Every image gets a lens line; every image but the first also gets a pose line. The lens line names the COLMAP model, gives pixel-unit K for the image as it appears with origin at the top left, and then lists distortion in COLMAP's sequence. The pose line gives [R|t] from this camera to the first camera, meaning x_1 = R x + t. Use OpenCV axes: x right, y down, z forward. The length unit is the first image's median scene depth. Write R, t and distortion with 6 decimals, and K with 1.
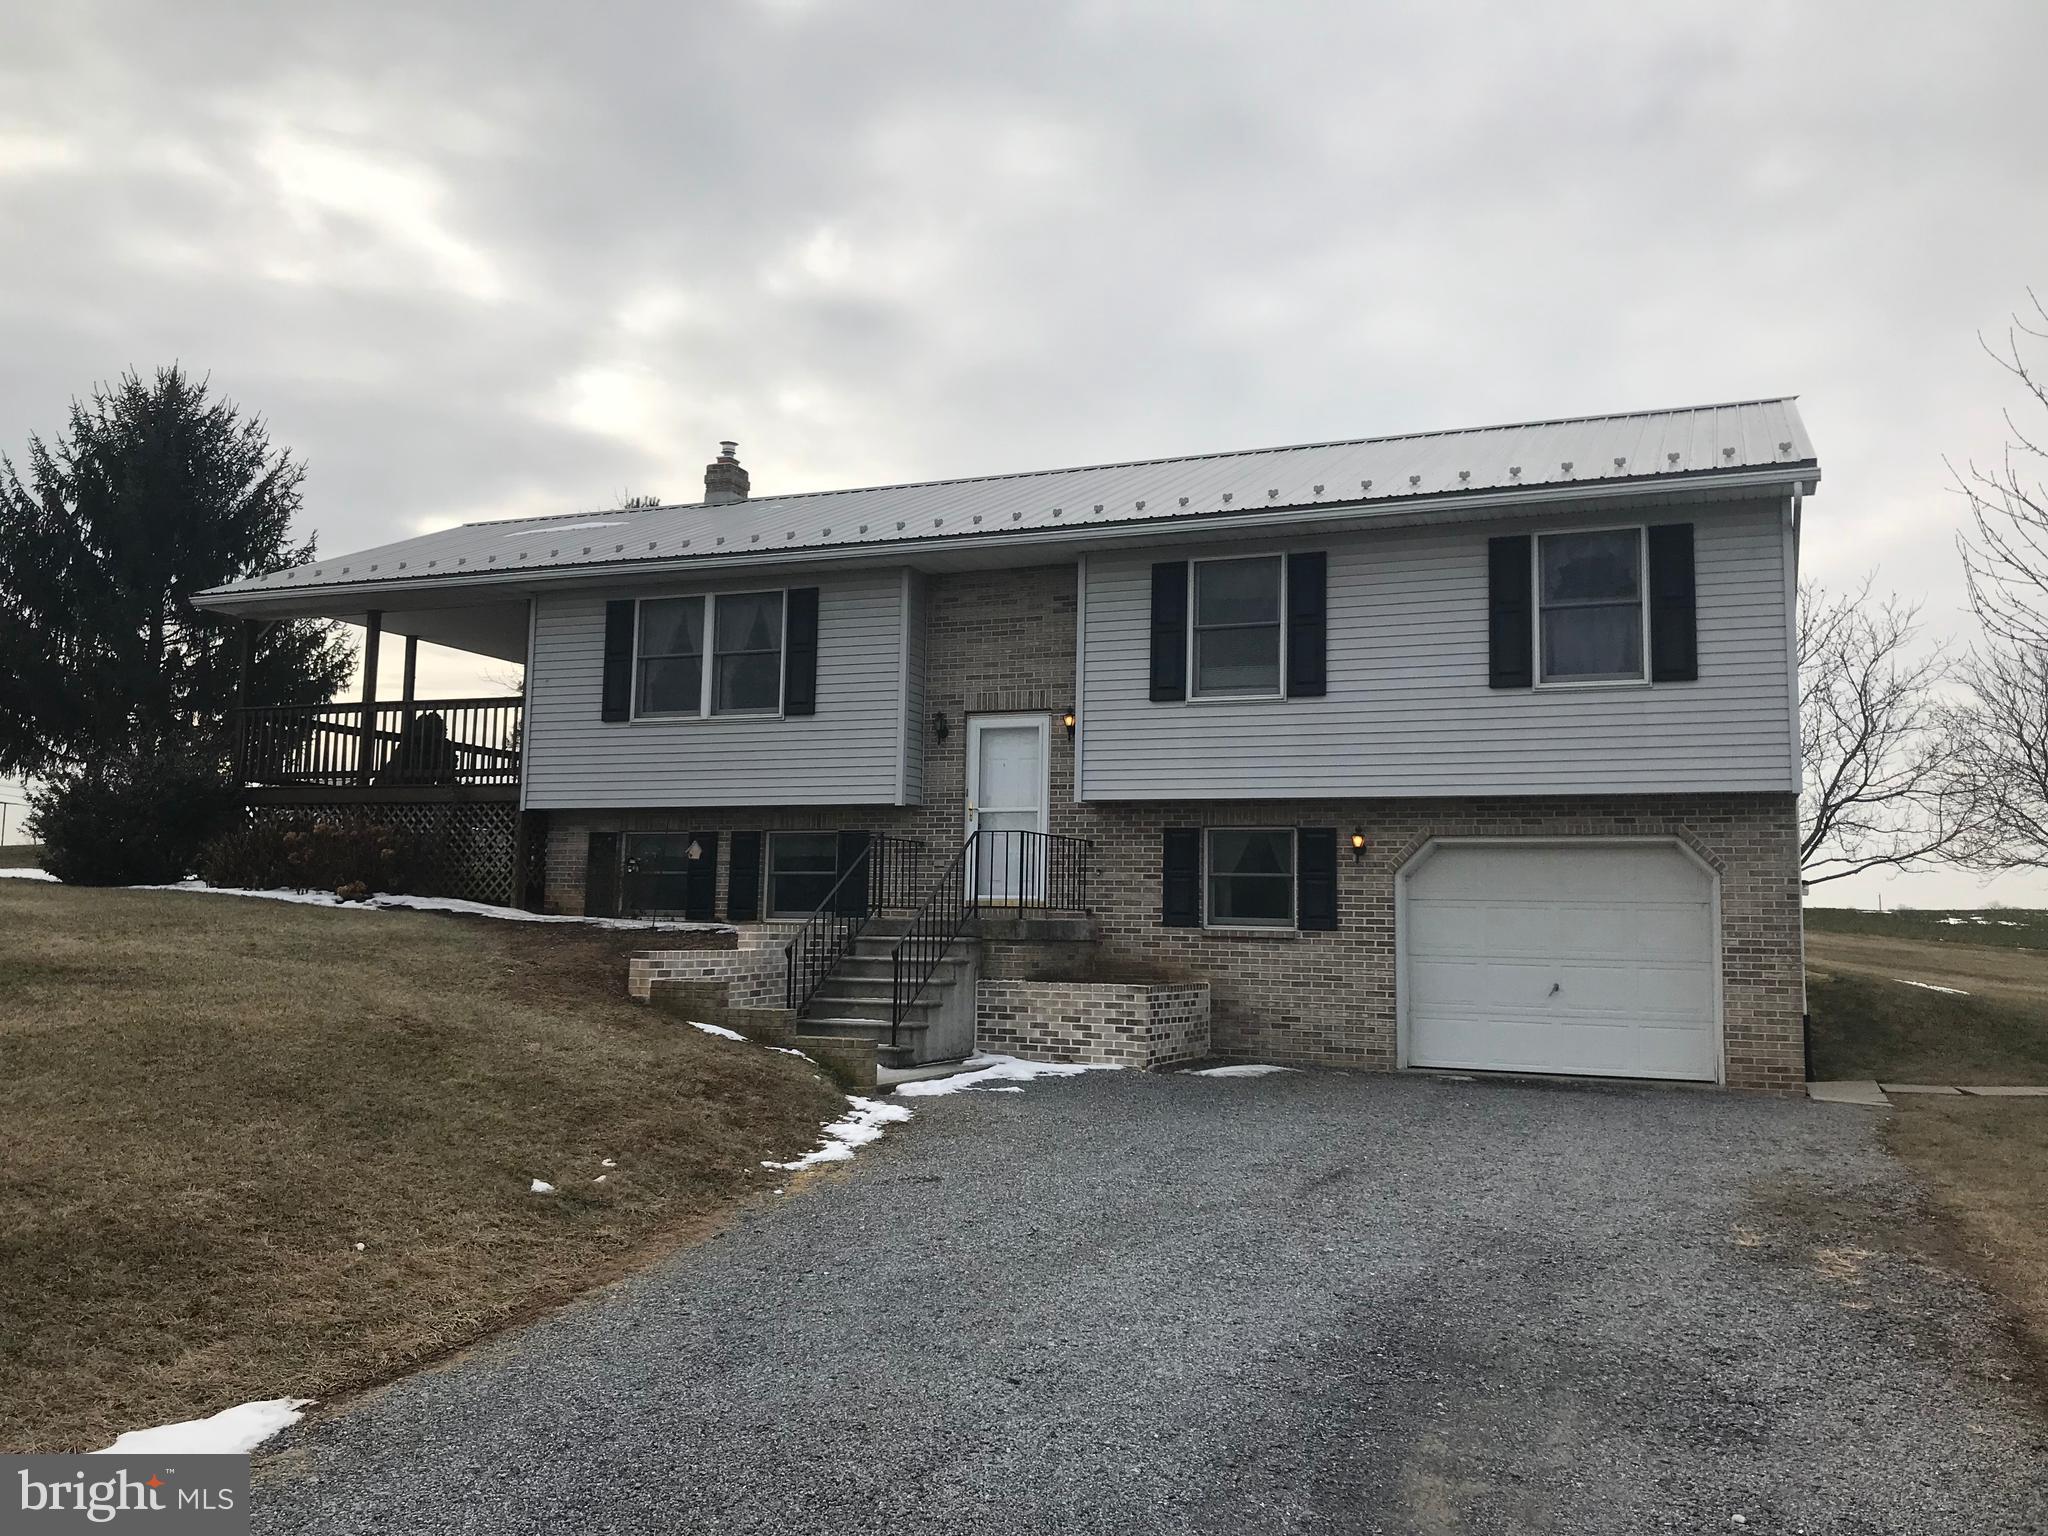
lens RADIAL K [[1691.8, 0, 1041.1], [0, 1691.8, 747.7], [0, 0, 1]] dist [0.037449, -0.024822]
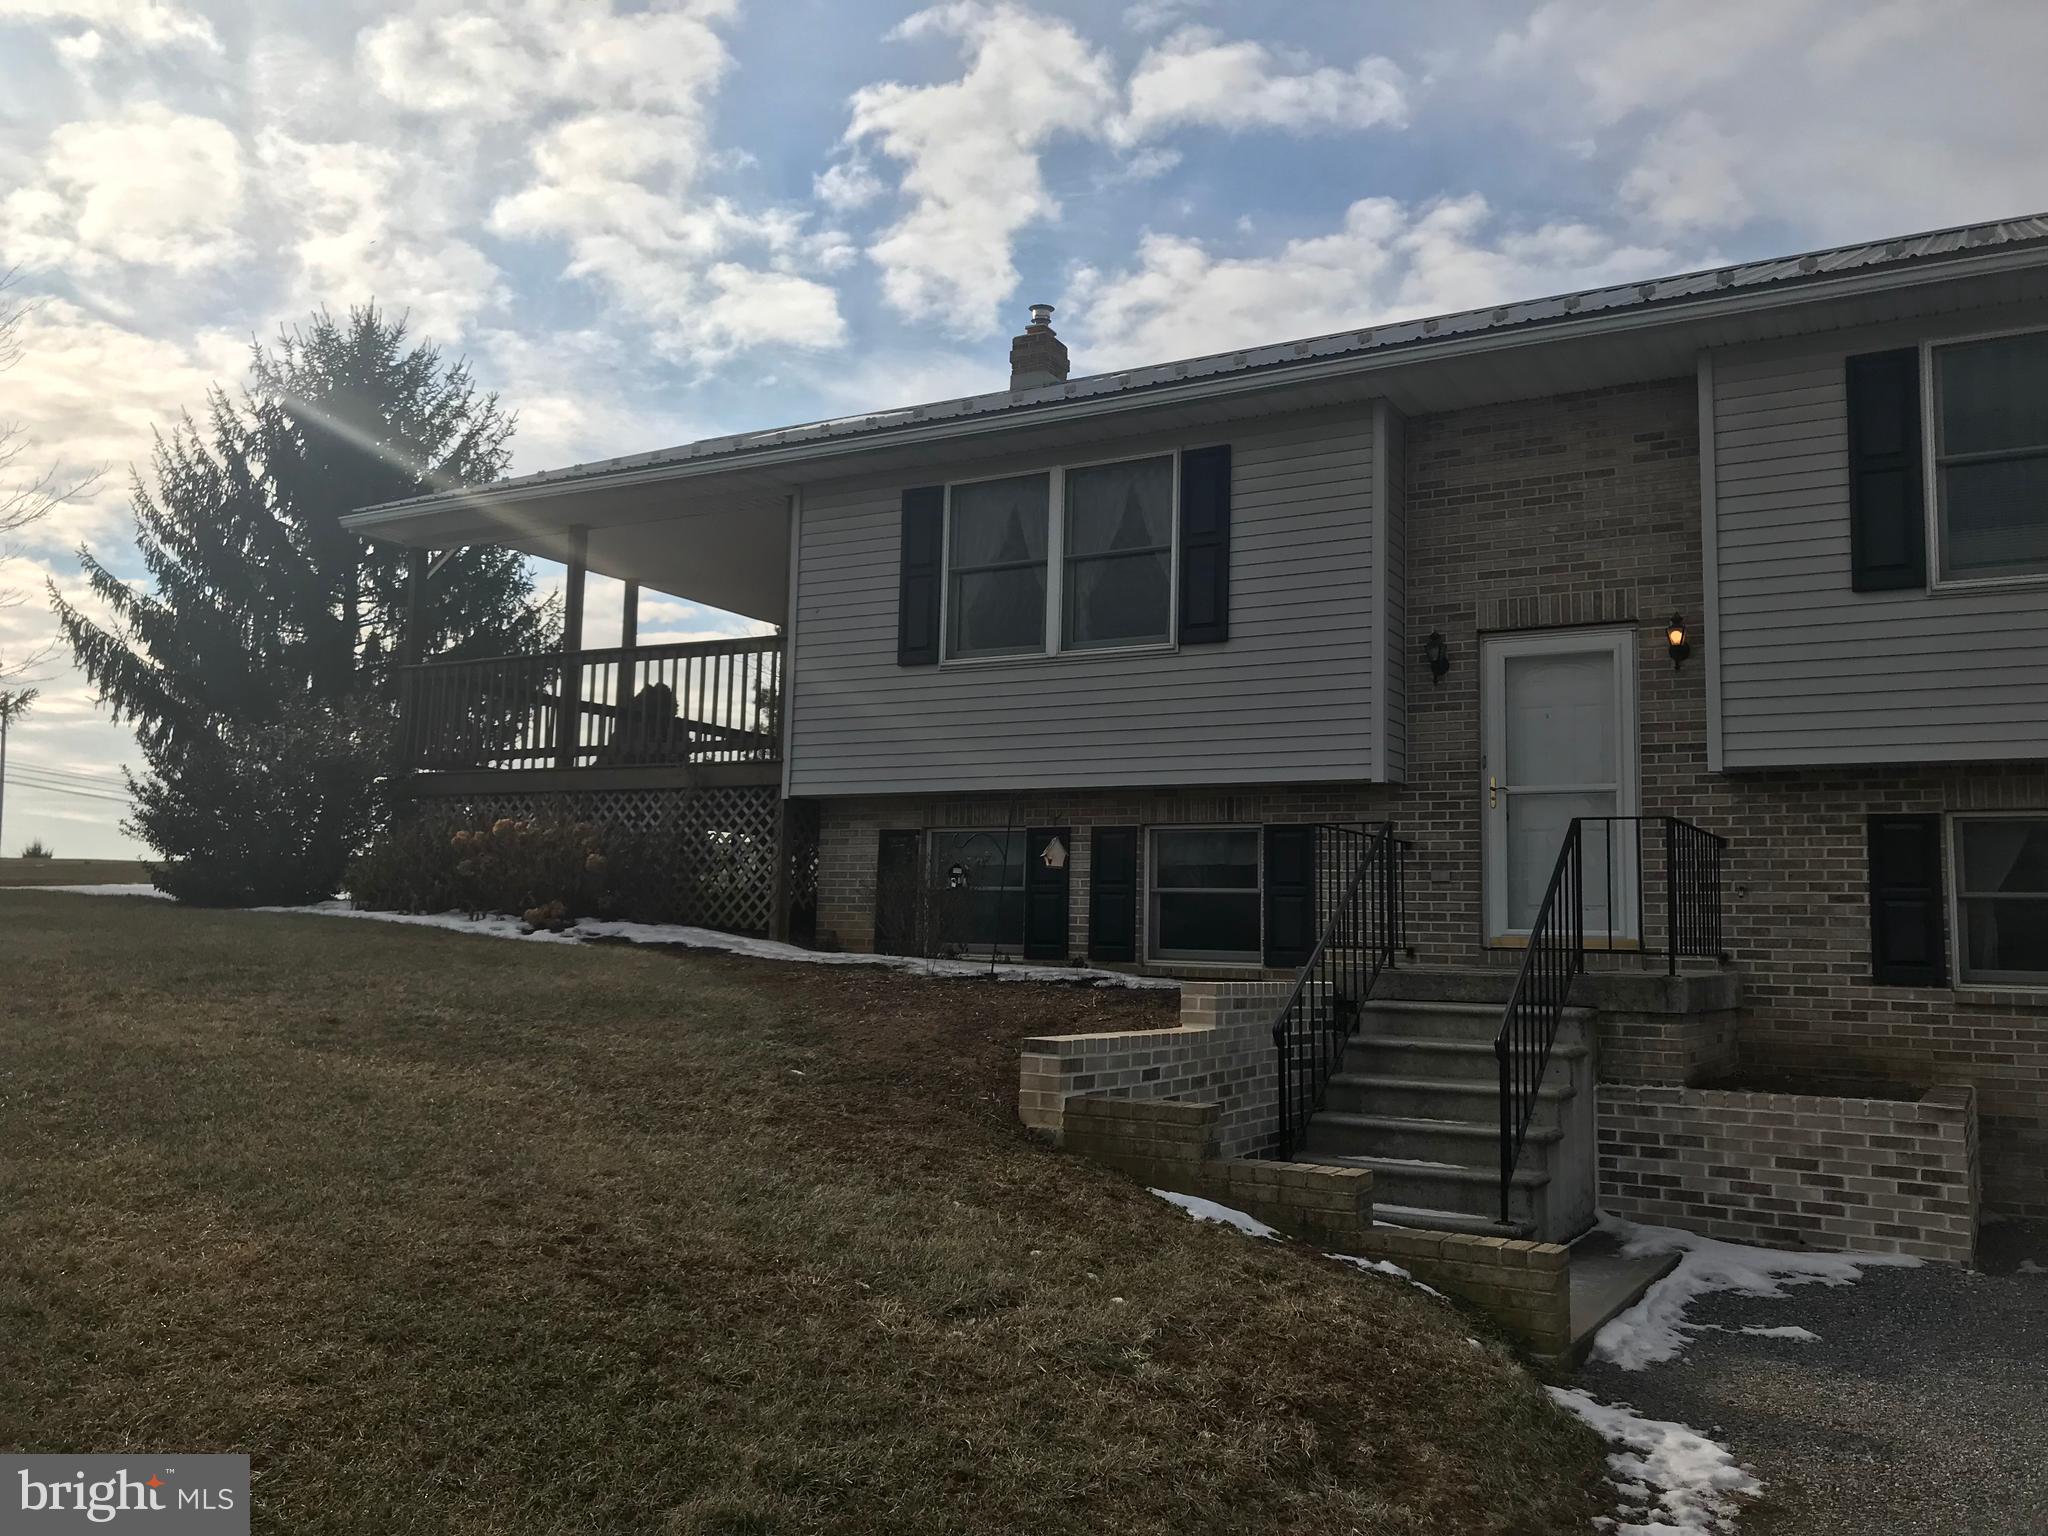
lens RADIAL K [[1691.8, 0, 1030.0], [0, 1691.8, 770.2], [0, 0, 1]] dist [0.037449, -0.024822]
pose [[0.991420, -0.008153, -0.130464, -0.125004], [0.008237, 0.999966, 0.000105, 0.027746], [0.130459, -0.001179, 0.991453, 0.356712]]
